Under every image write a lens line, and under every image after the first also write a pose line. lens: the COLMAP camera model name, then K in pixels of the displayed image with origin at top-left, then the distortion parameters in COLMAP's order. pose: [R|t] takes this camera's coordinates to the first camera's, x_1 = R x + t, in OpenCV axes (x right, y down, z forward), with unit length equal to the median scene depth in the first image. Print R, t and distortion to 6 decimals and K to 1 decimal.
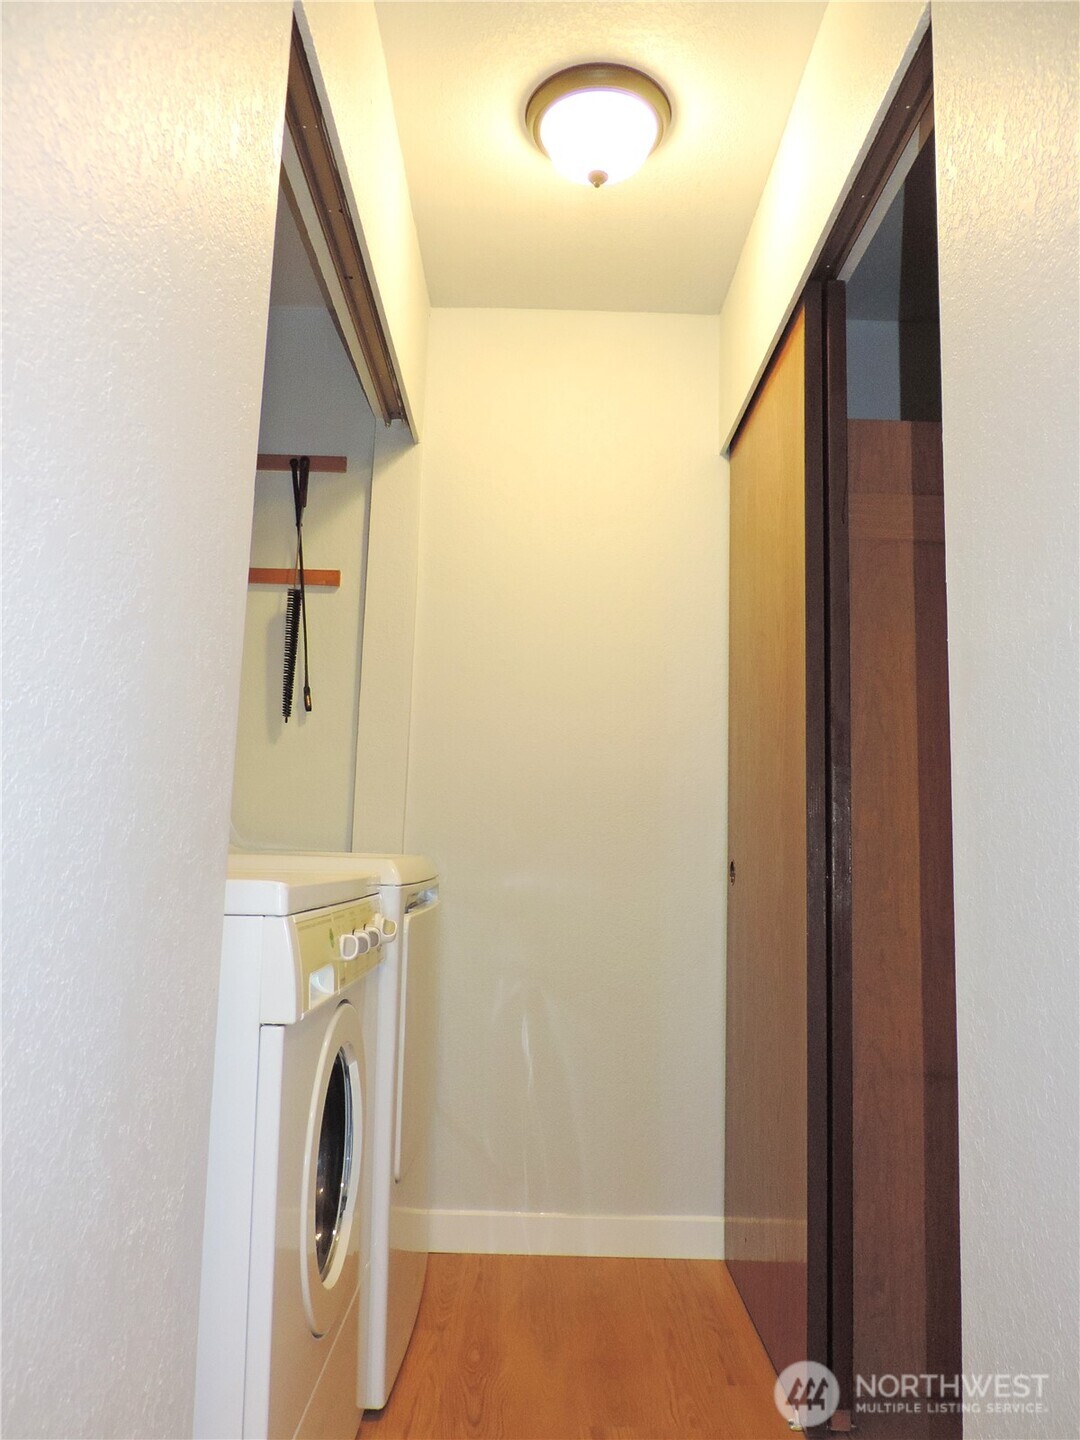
lens RADIAL K [[1038.6, 0, 540.0], [0, 1038.6, 720.0], [0, 0, 1]] dist [-0.006163, -0.000219]
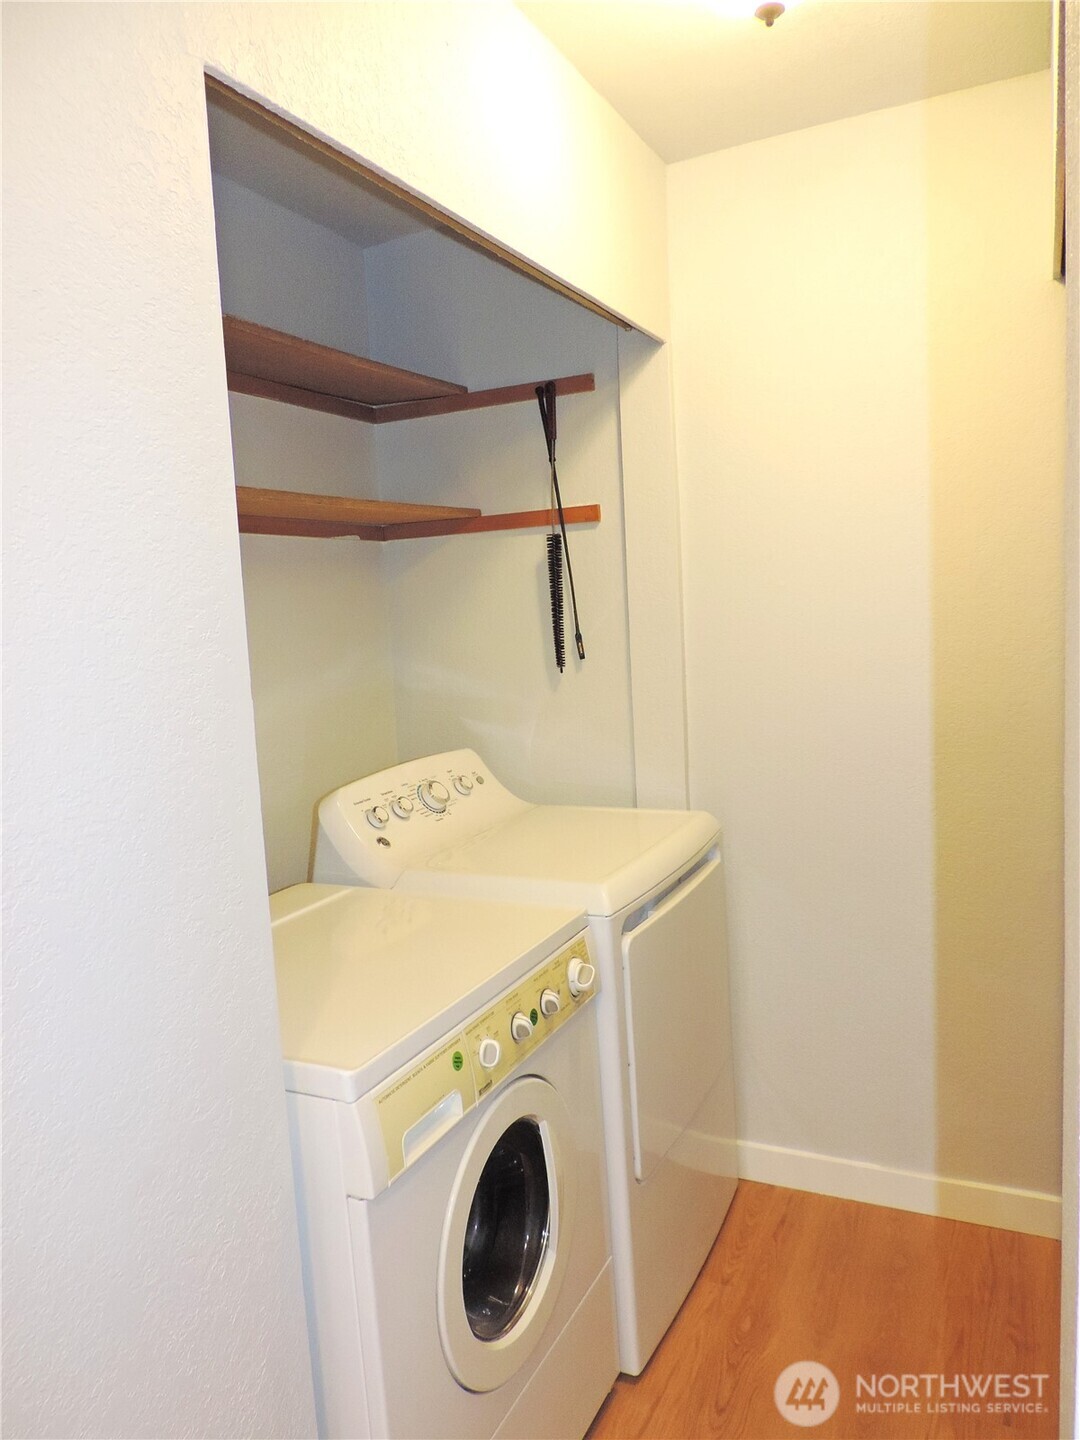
lens RADIAL K [[1038.6, 0, 540.0], [0, 1038.6, 720.0], [0, 0, 1]] dist [-0.006163, -0.000219]
pose [[0.892611, -0.026774, -0.450032, 0.178609], [0.138132, 0.966466, 0.216479, -0.169796], [0.429144, -0.255395, 0.866377, 0.126159]]
